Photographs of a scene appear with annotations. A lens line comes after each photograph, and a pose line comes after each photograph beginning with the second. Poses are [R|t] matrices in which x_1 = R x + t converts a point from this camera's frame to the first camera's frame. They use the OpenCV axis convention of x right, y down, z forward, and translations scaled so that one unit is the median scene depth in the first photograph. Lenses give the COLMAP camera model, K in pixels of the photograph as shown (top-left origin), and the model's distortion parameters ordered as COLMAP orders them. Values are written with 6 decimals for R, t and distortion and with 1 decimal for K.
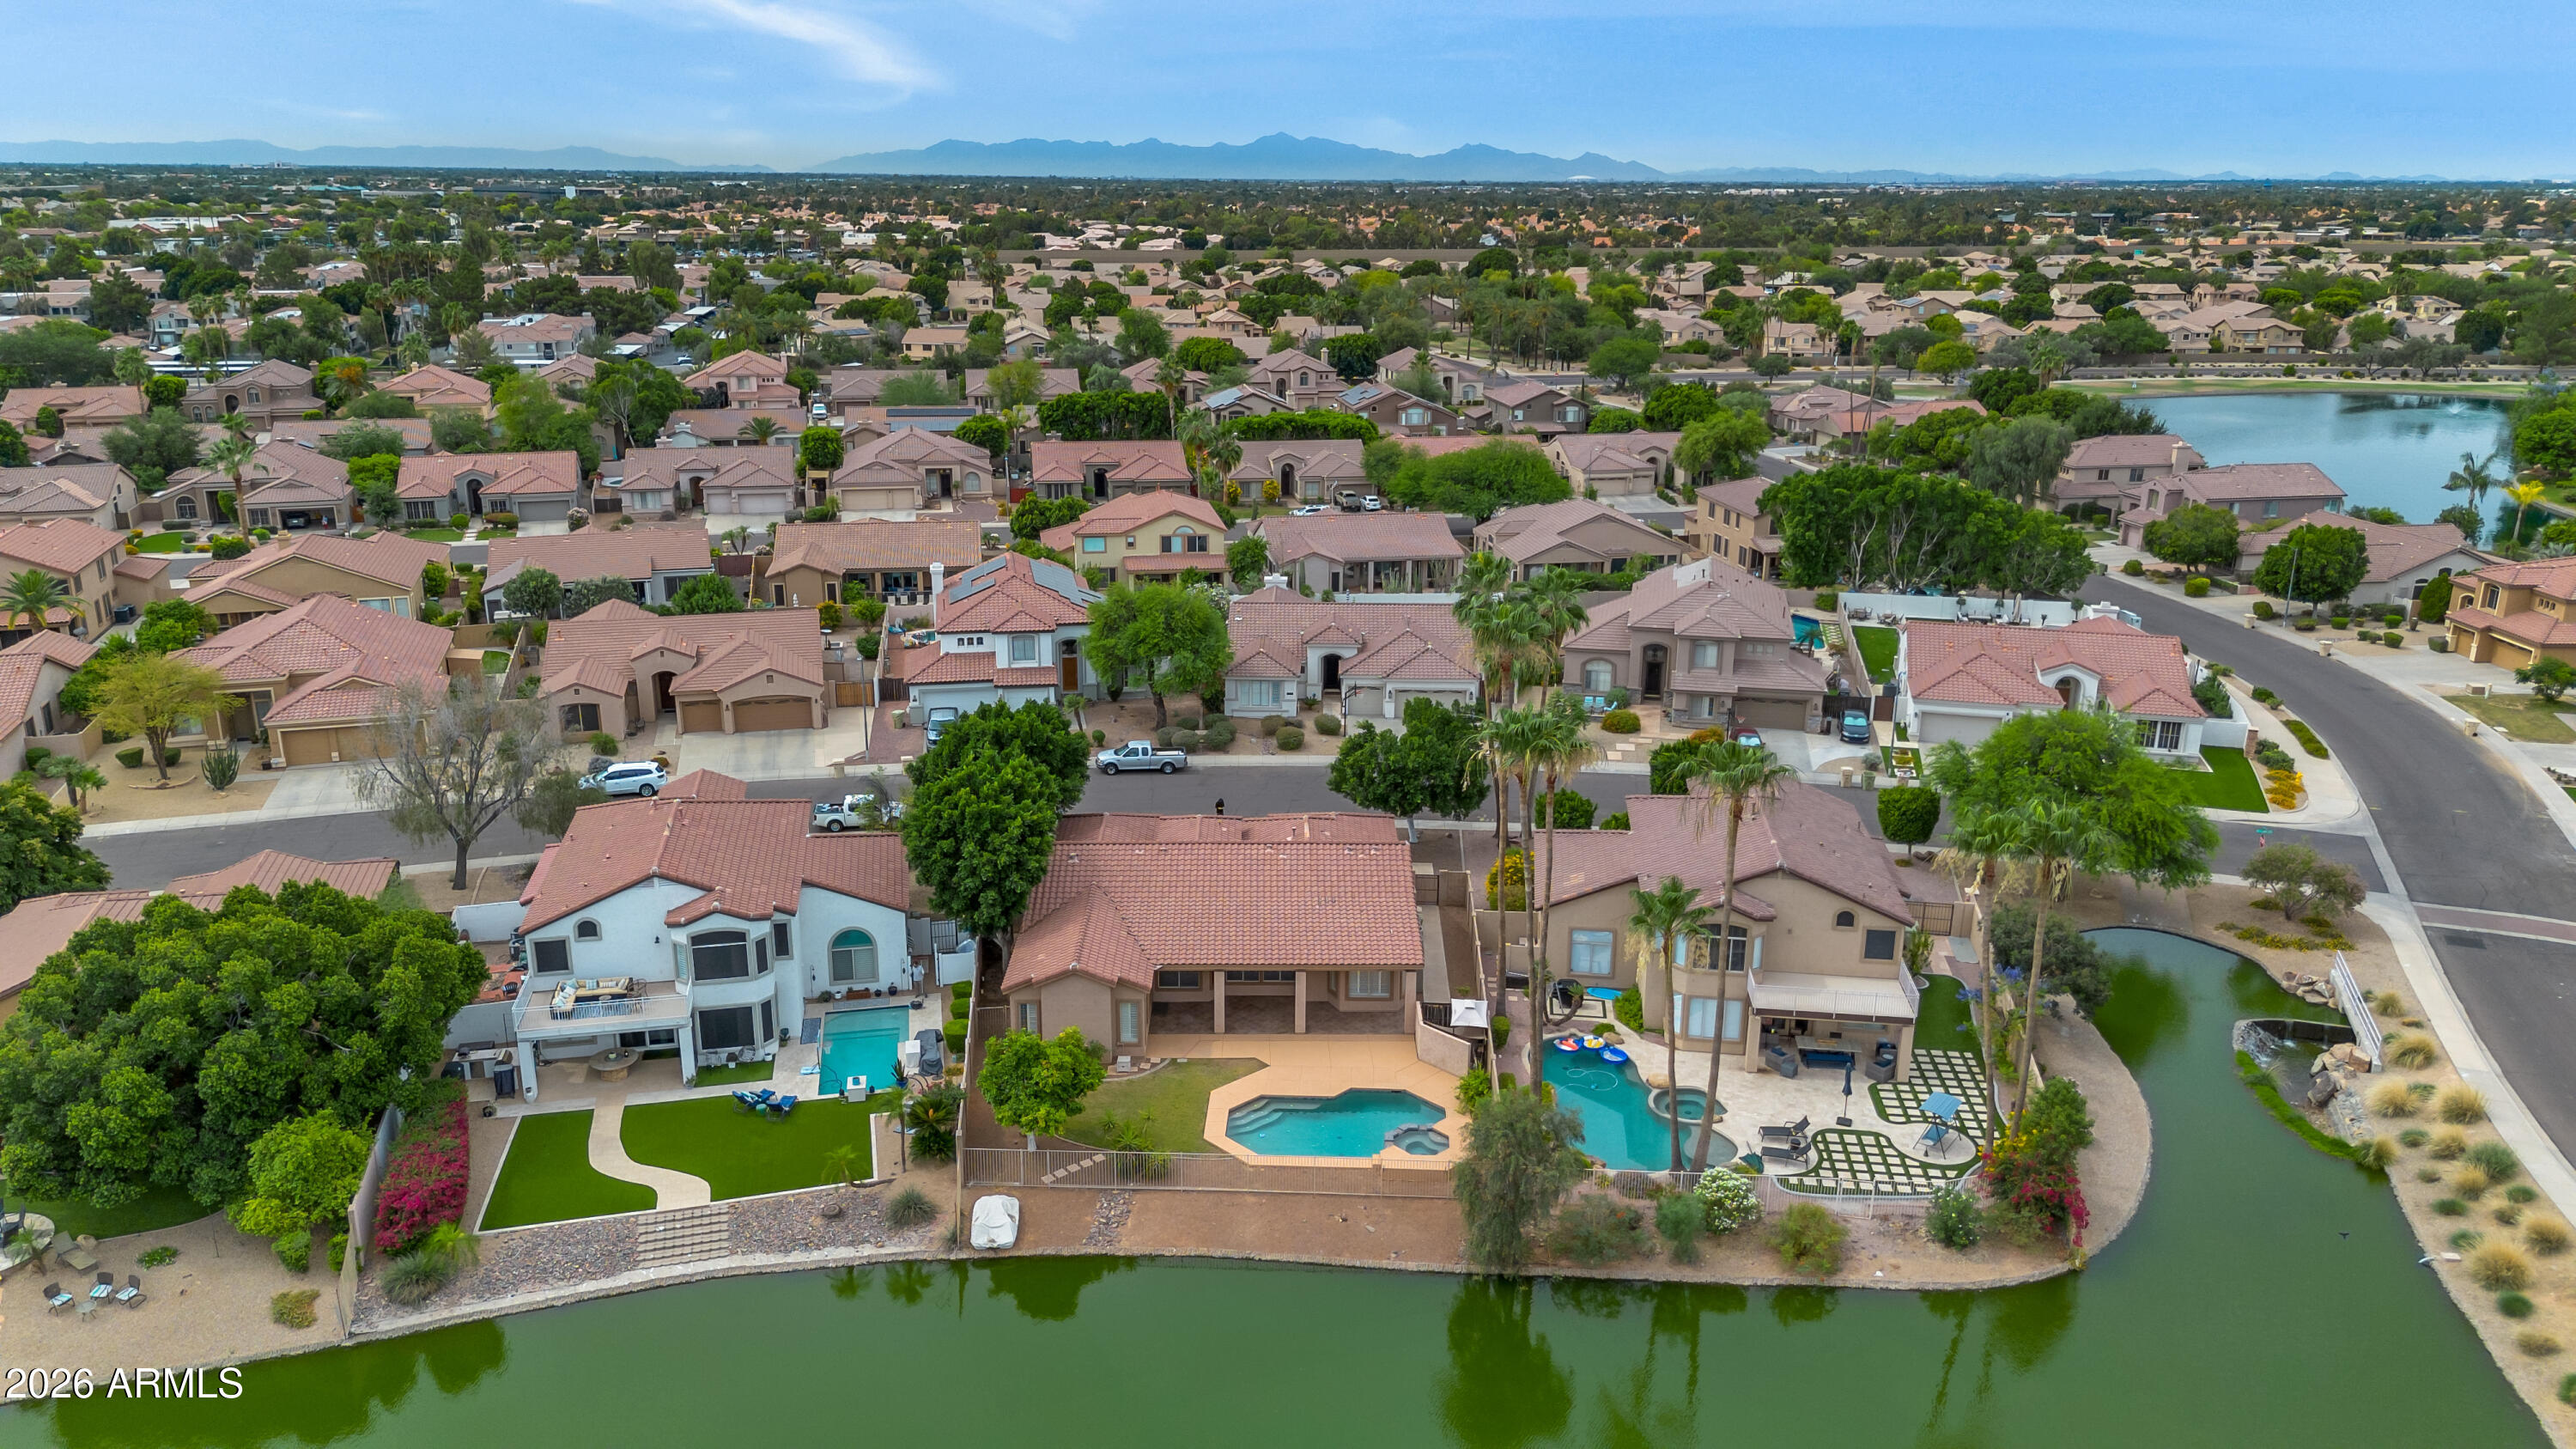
lens RADIAL K [[1792.8, 0, 1288.7], [0, 1792.8, 772.9], [0, 0, 1]] dist [0.099791, -0.118059]
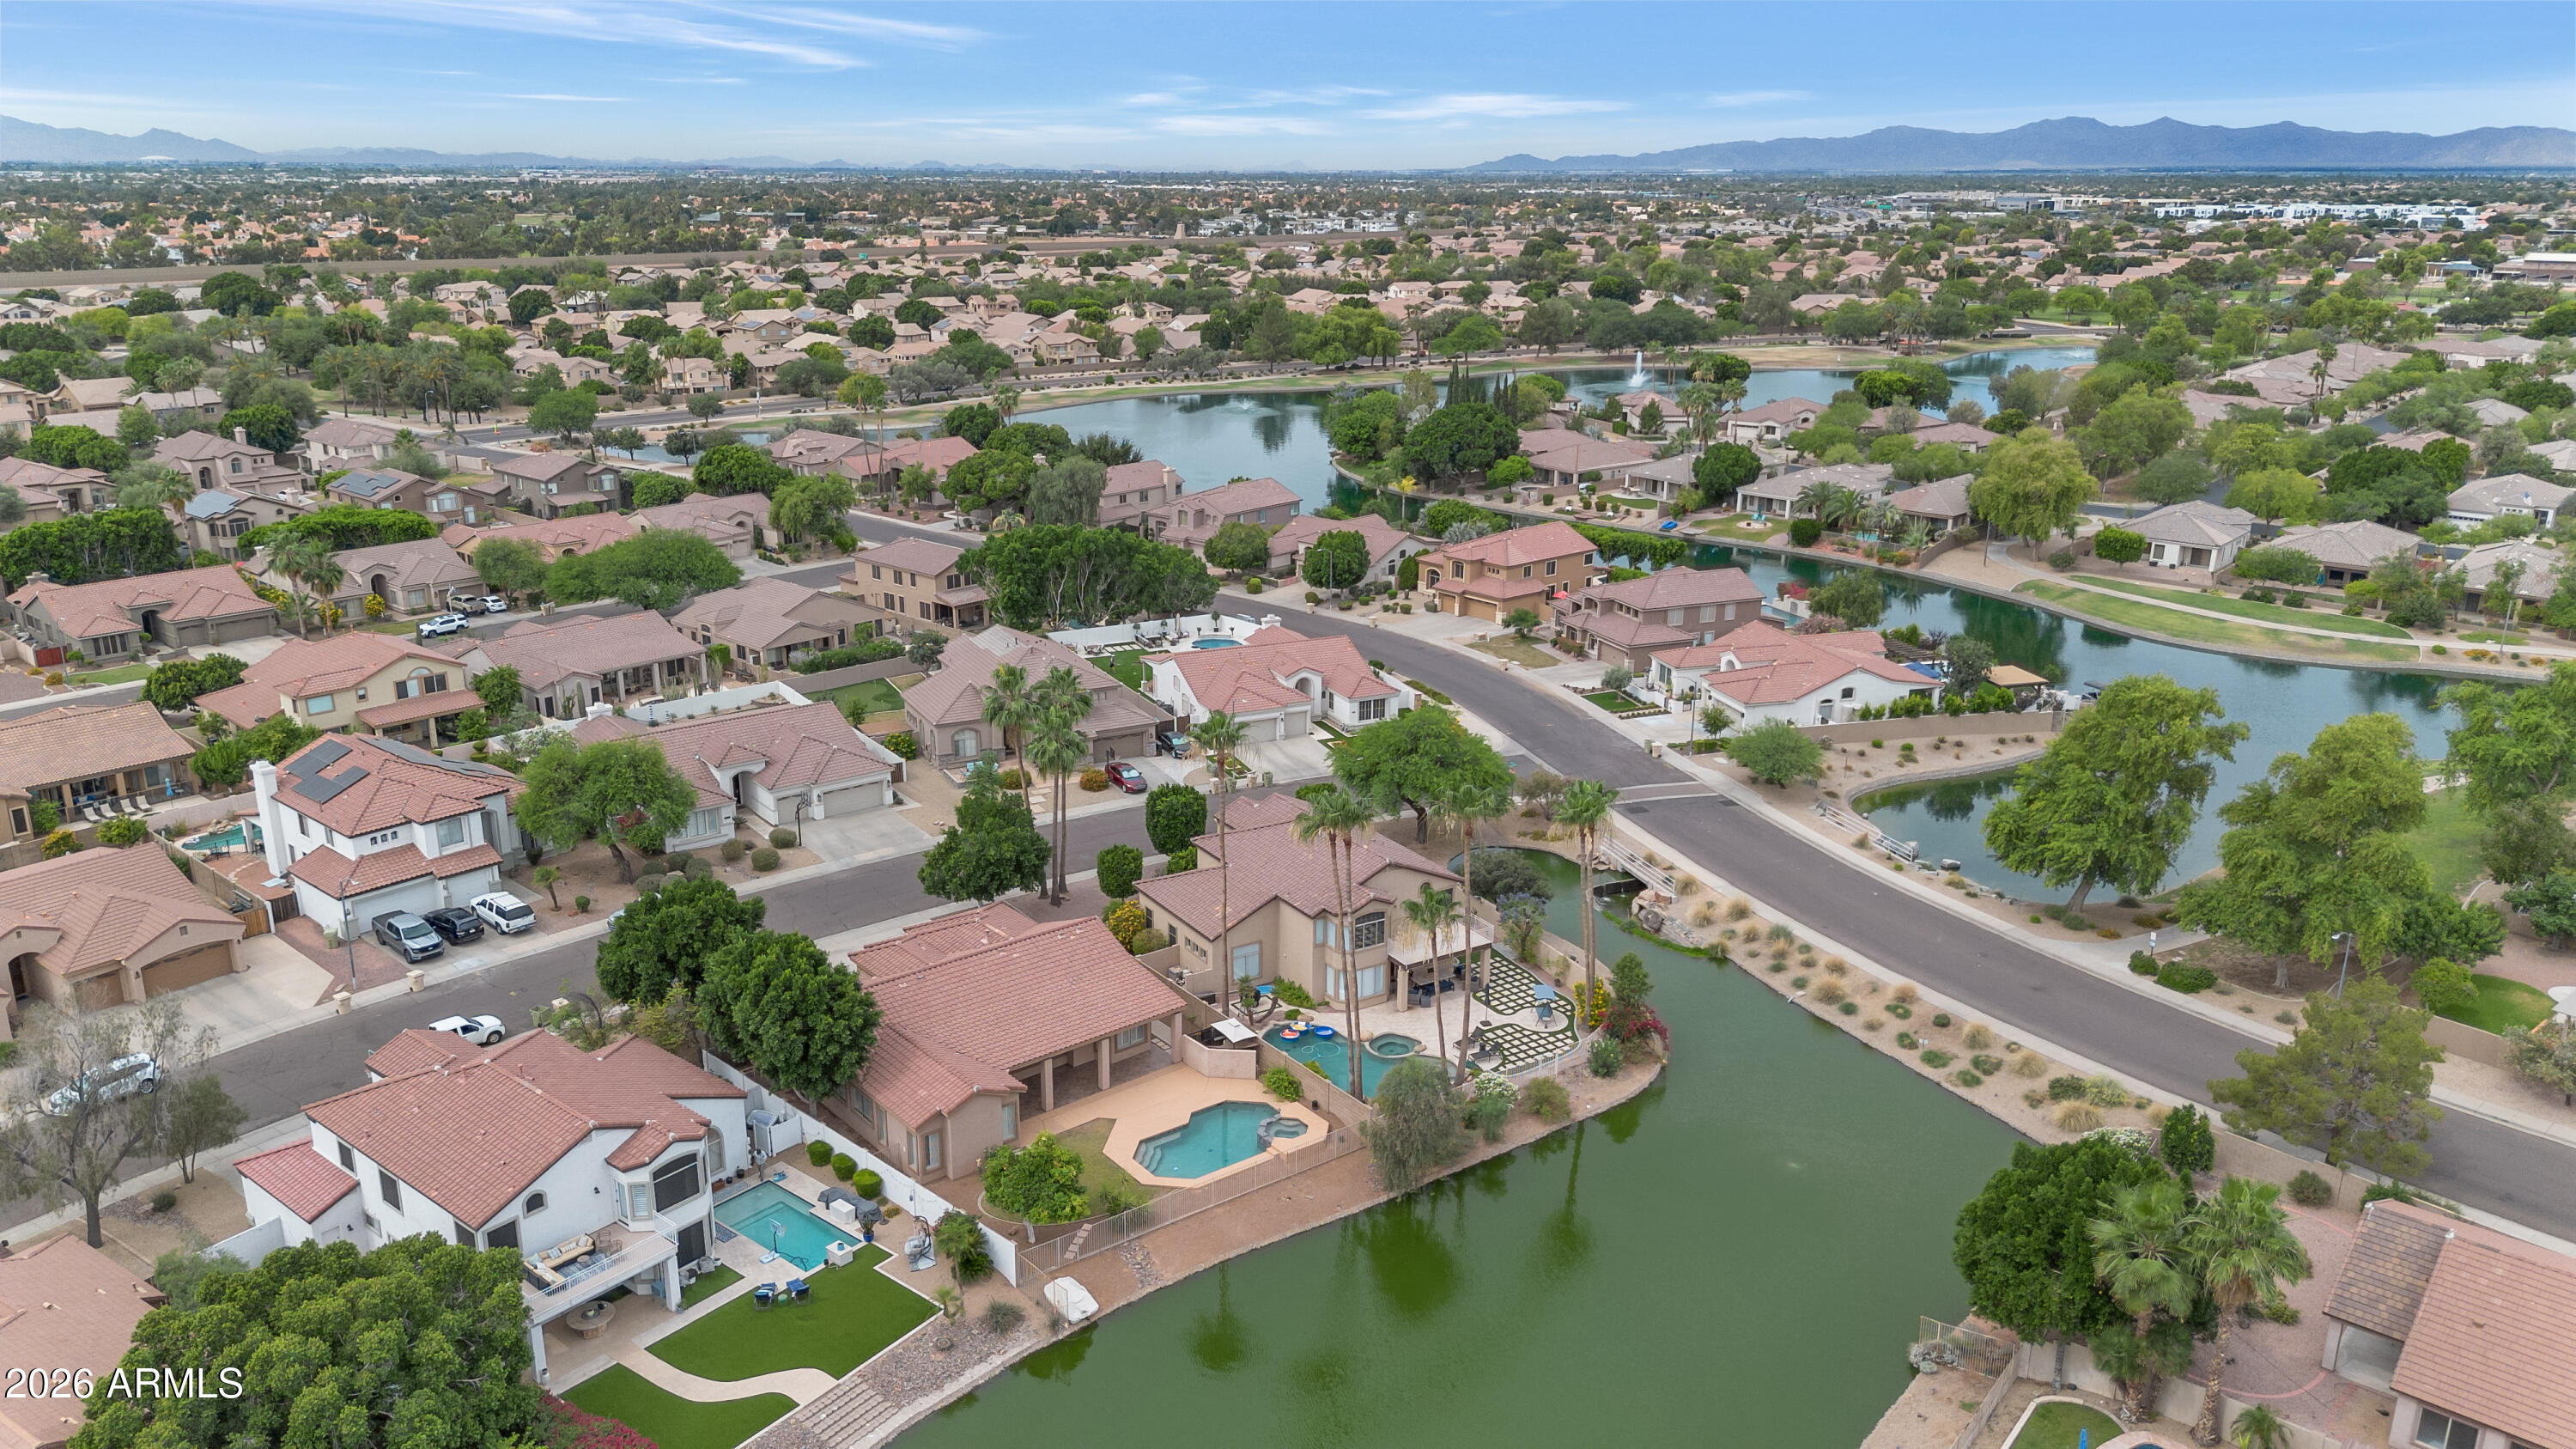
lens RADIAL K [[1792.8, 0, 1288.7], [0, 1792.8, 772.9], [0, 0, 1]] dist [0.099791, -0.118059]
pose [[0.776177, -0.203192, 0.596877, -0.372529], [0.198805, 0.977230, 0.074148, -0.083361], [-0.598352, 0.061110, 0.798899, -0.041266]]
